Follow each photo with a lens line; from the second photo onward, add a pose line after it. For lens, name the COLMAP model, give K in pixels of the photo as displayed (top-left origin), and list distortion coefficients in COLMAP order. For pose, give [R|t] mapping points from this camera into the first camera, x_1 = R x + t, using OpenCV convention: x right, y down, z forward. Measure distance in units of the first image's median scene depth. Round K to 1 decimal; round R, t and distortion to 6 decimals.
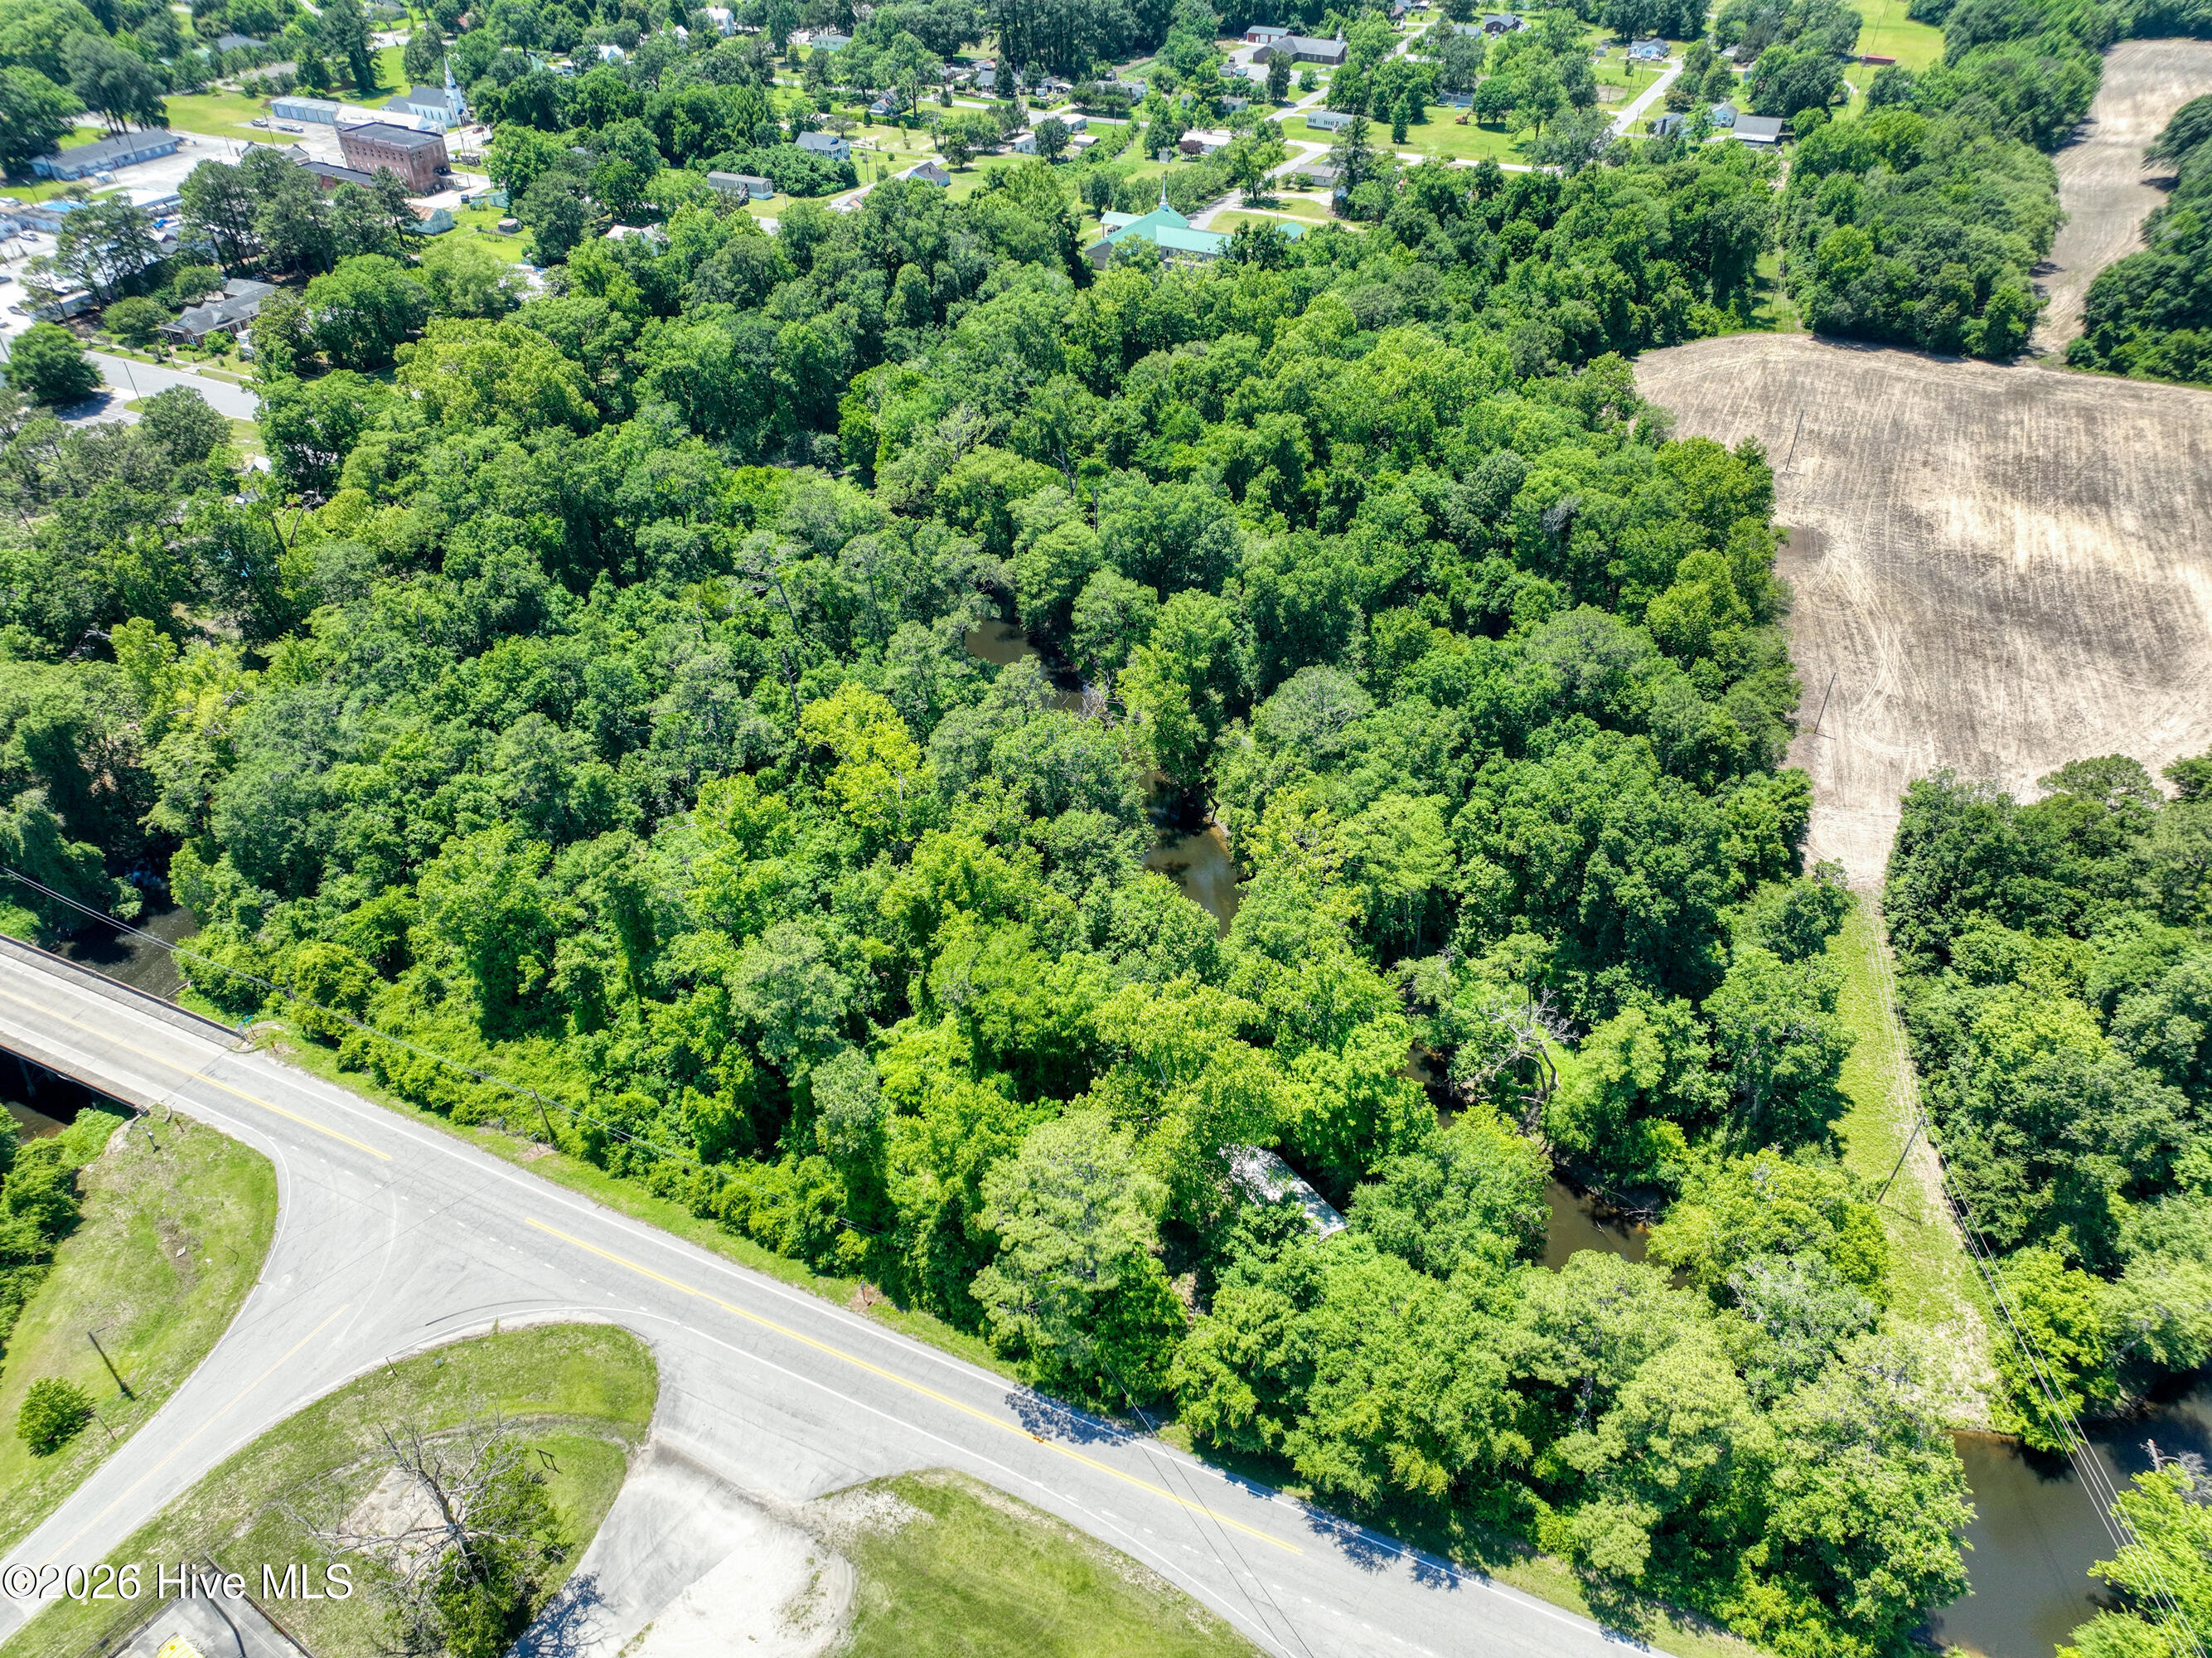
lens RADIAL K [[1551.4, 0, 1101.4], [0, 1551.4, 824.1], [0, 0, 1]] dist [-0.002960, 0.022856]
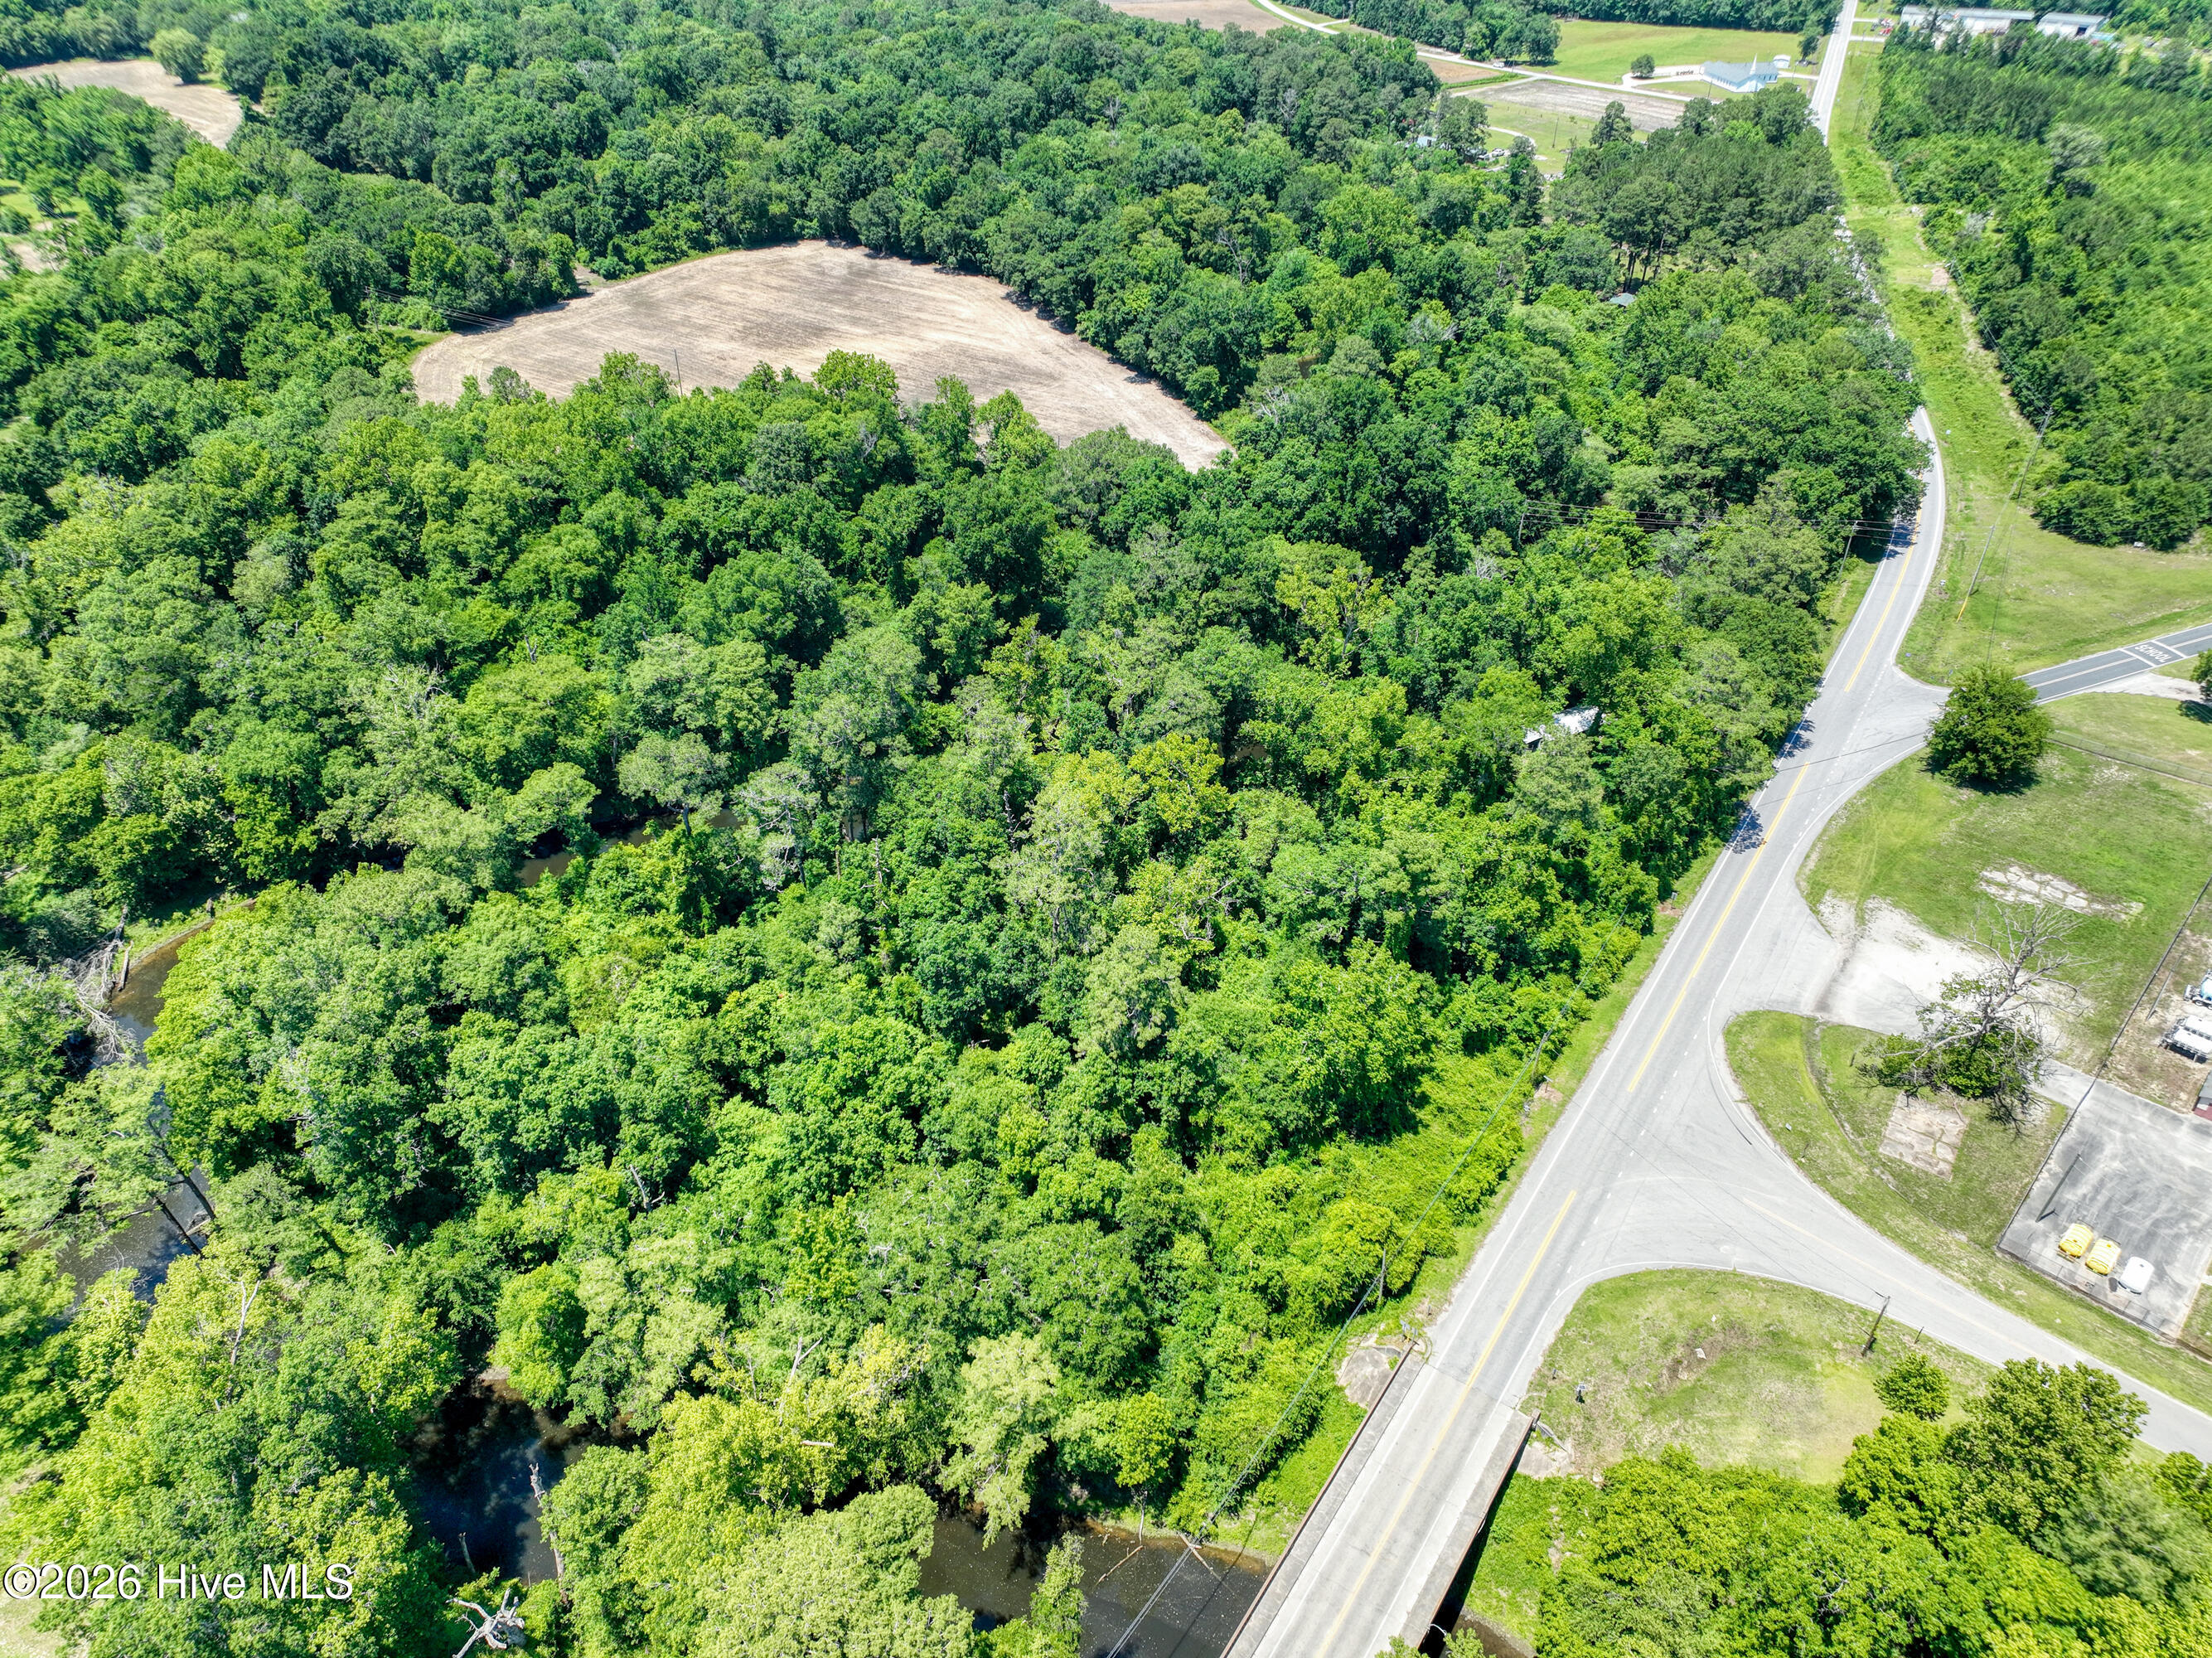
lens RADIAL K [[1551.4, 0, 1108.8], [0, 1551.4, 830.8], [0, 0, 1]] dist [-0.002960, 0.022856]
pose [[0.153427, -0.579361, 0.800501, -1.068397], [0.588920, 0.704117, 0.396728, -0.477839], [-0.793495, 0.410562, 0.449227, 0.630617]]
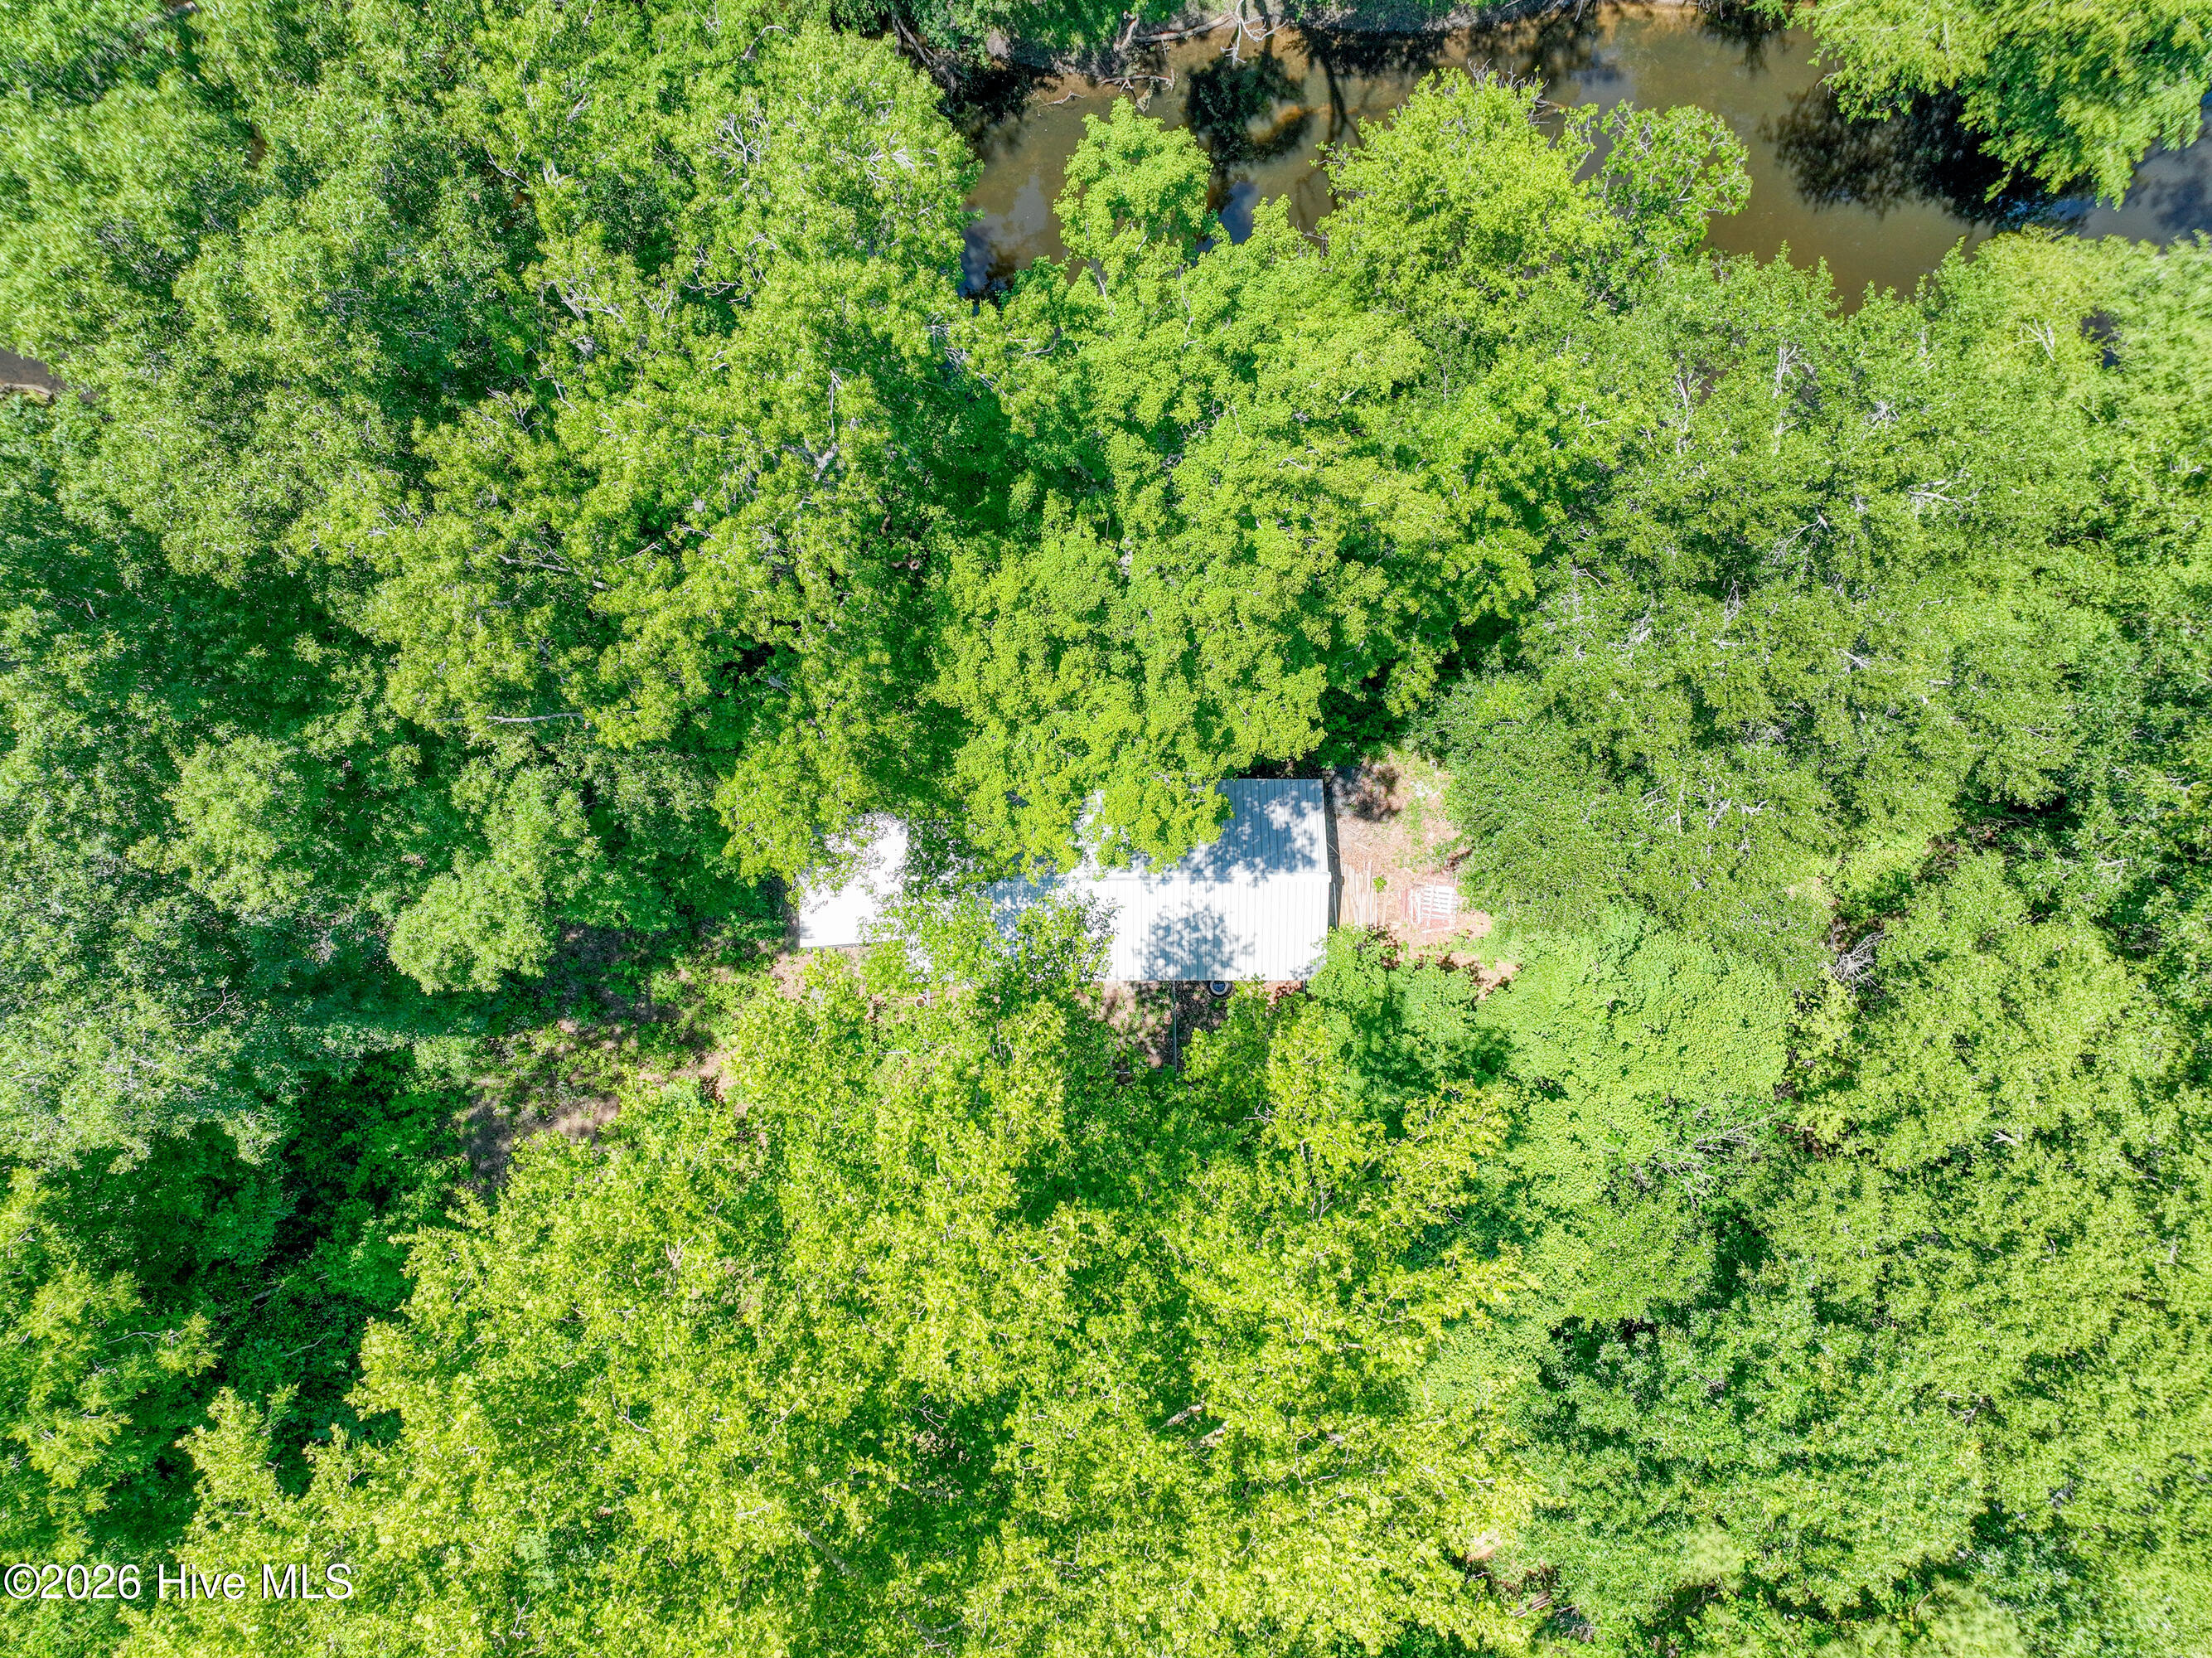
lens RADIAL K [[1551.4, 0, 1105.6], [0, 1551.4, 831.5], [0, 0, 1]] dist [-0.002960, 0.022856]
pose [[0.585670, -0.804774, 0.096593, 0.085717], [0.486979, 0.444628, 0.751770, 0.014114], [-0.647952, -0.393250, 0.652313, 0.714653]]
